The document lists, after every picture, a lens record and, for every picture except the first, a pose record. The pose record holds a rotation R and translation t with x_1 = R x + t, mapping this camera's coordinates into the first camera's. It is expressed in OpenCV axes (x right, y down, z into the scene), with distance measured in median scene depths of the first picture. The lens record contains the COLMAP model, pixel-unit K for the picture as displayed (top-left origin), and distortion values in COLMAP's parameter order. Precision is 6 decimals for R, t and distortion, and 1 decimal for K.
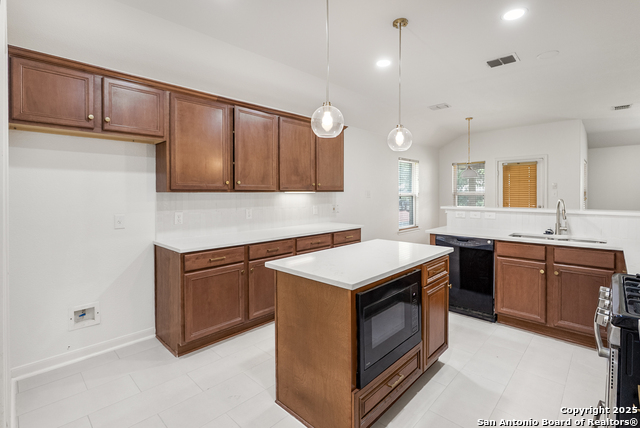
lens RADIAL K [[303.4, 0, 320.2], [0, 303.4, 198.7], [0, 0, 1]] dist [-0.001319, -0.000747]
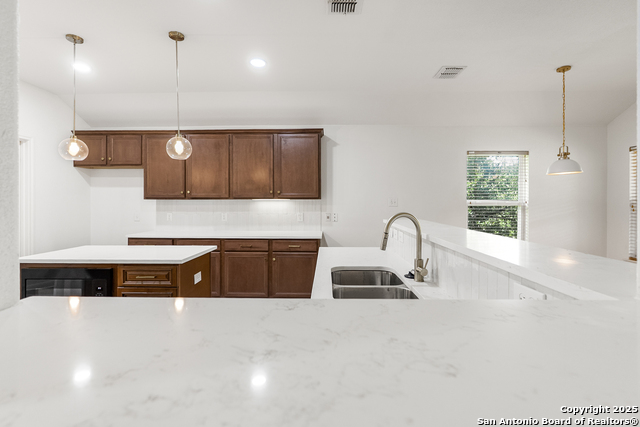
lens RADIAL K [[297.9, 0, 320.0], [0, 297.9, 203.8], [0, 0, 1]] dist [-0.002230, -0.000357]
pose [[0.678517, 0.007568, -0.734546, 0.950570], [-0.017912, 0.999820, -0.006245, -0.003169], [0.734366, 0.017395, 0.678531, 0.479864]]
